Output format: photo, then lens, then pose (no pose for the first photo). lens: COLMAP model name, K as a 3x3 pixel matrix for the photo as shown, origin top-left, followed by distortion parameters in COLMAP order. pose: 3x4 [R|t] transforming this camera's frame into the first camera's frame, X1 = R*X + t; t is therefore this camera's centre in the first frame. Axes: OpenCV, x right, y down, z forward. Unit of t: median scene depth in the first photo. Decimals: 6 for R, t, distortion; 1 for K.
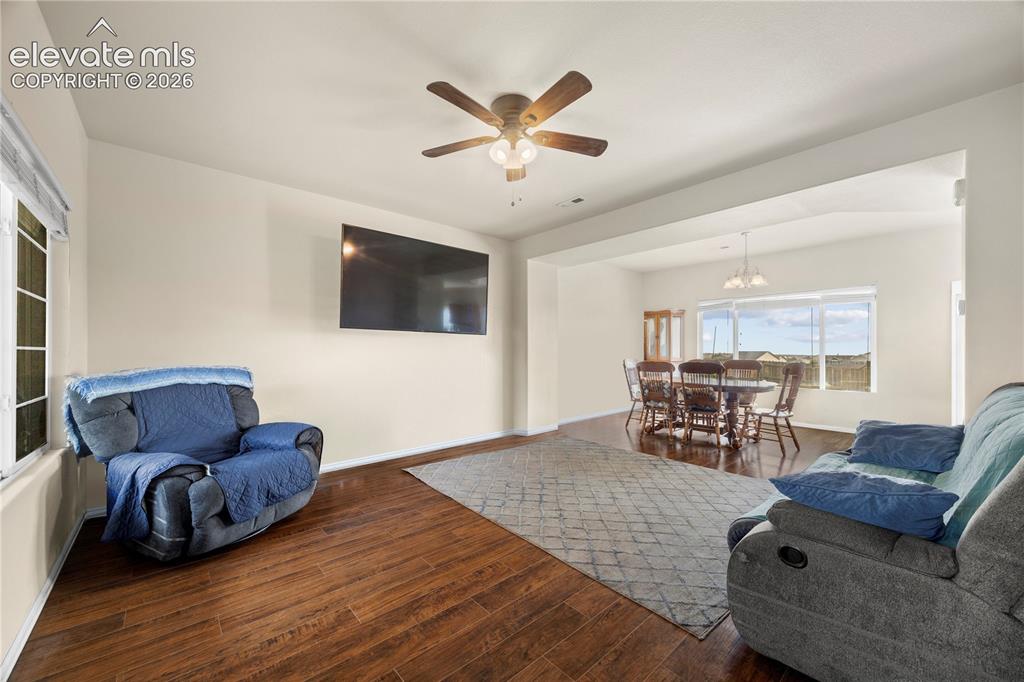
lens RADIAL K [[388.3, 0, 534.7], [0, 388.3, 352.5], [0, 0, 1]] dist [0.000735, 0.000304]
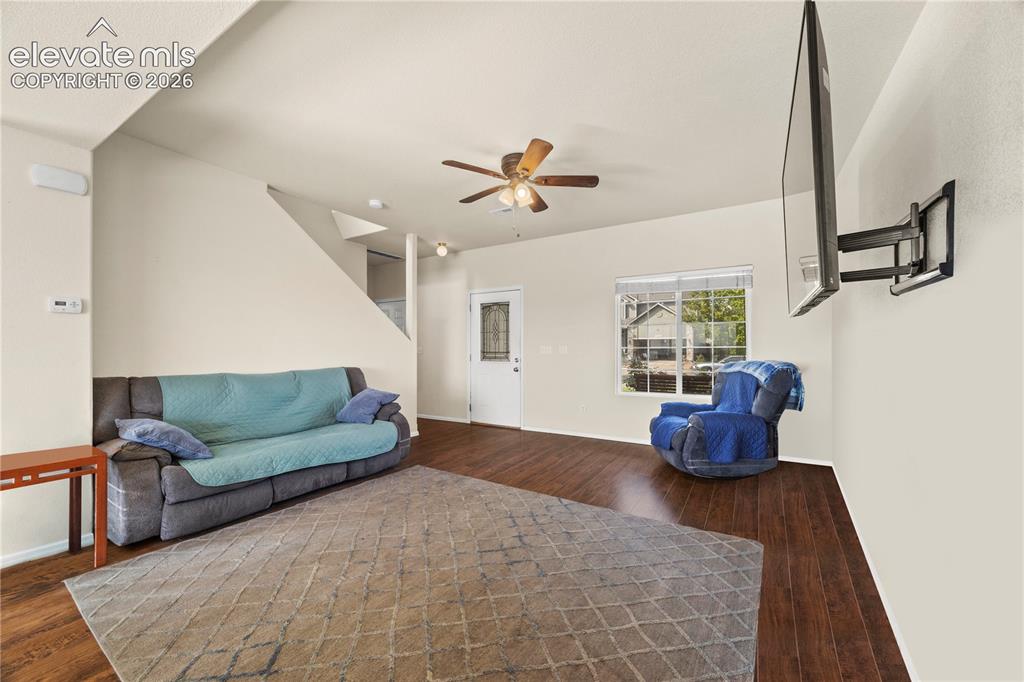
lens RADIAL K [[388.3, 0, 510.1], [0, 388.3, 351.5], [0, 0, 1]] dist [0.000735, 0.000304]
pose [[-0.971325, 0.003657, -0.237729, 0.253843], [0.002479, 0.999983, 0.005255, -0.006609], [0.237745, 0.004515, -0.971317, 2.040700]]
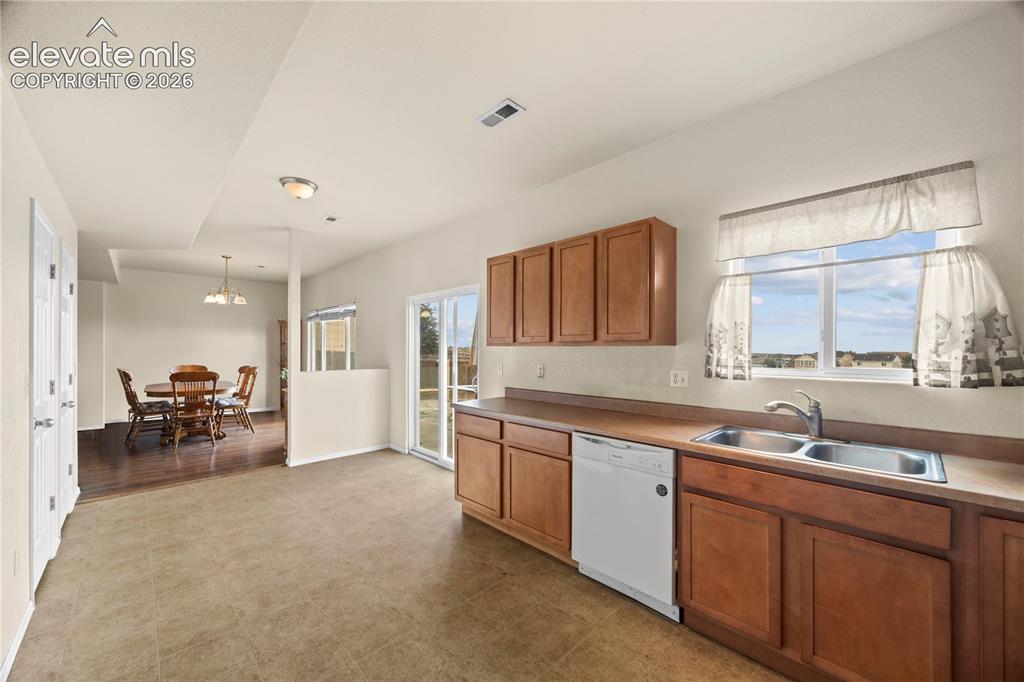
lens RADIAL K [[388.3, 0, 515.5], [0, 388.3, 345.9], [0, 0, 1]] dist [0.000735, 0.000304]
pose [[0.999970, -0.000485, 0.007718, 2.645647], [0.000521, 0.999989, -0.004613, -0.071345], [-0.007716, 0.004617, 0.999960, -0.262651]]
